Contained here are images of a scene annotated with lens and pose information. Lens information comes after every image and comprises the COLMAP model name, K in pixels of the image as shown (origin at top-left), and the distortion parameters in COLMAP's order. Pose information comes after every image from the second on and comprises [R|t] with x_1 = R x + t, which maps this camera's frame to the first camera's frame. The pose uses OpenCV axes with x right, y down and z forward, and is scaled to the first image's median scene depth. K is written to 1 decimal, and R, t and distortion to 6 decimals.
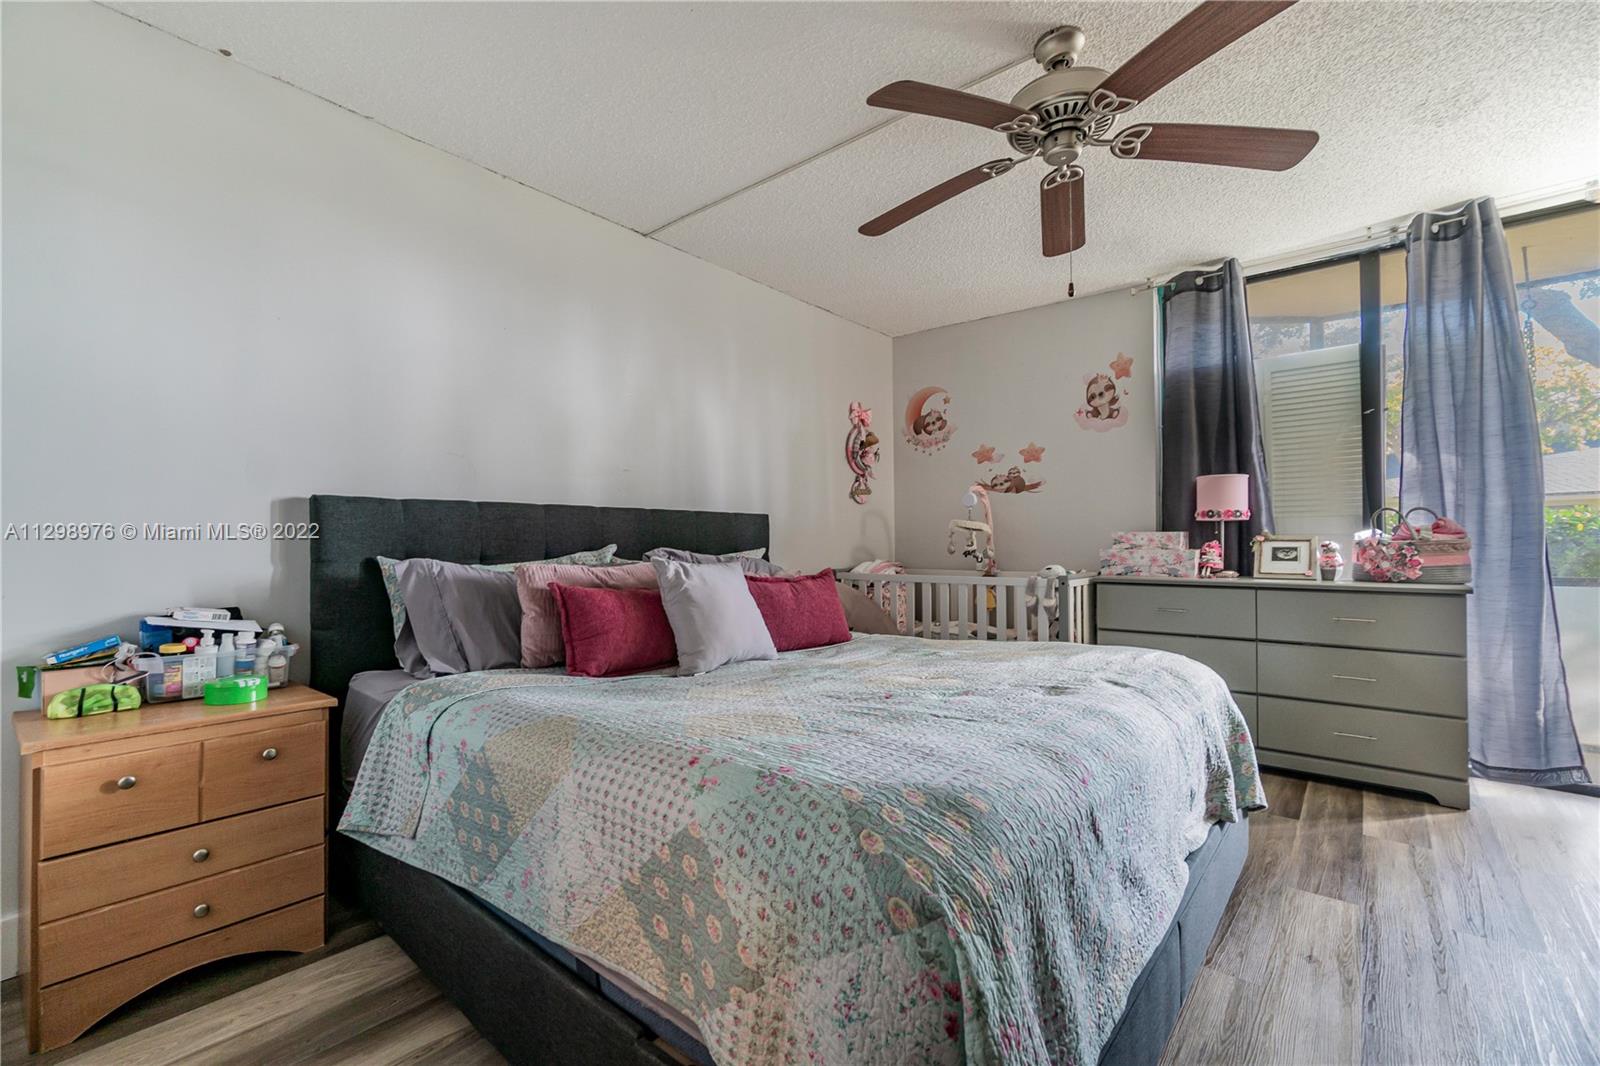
lens RADIAL K [[705.9, 0, 799.8], [0, 705.9, 542.2], [0, 0, 1]] dist [-0.007923, 0.000464]
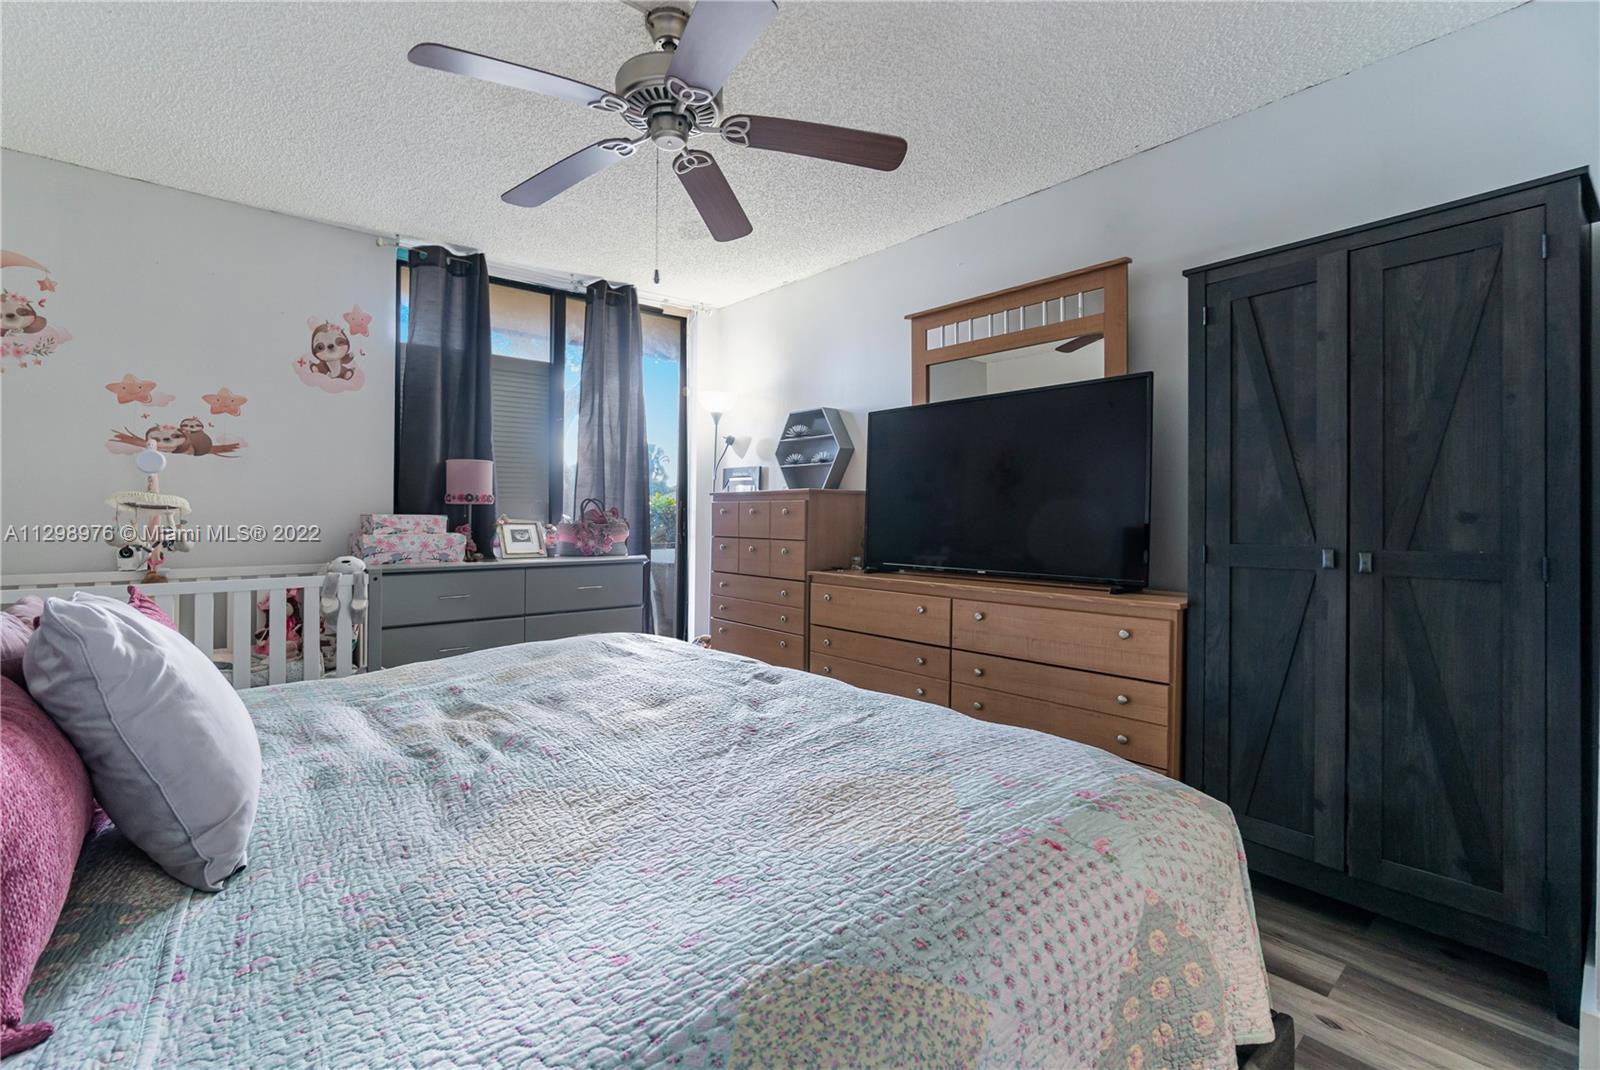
lens RADIAL K [[700.1, 0, 758.4], [0, 700.1, 515.7], [0, 0, 1]] dist [-0.002323, -0.000499]
pose [[0.180979, 0.002288, 0.983484, -0.327630], [-0.005394, 0.999985, -0.001333, -0.015225], [-0.983472, -0.005064, 0.180988, 0.404047]]
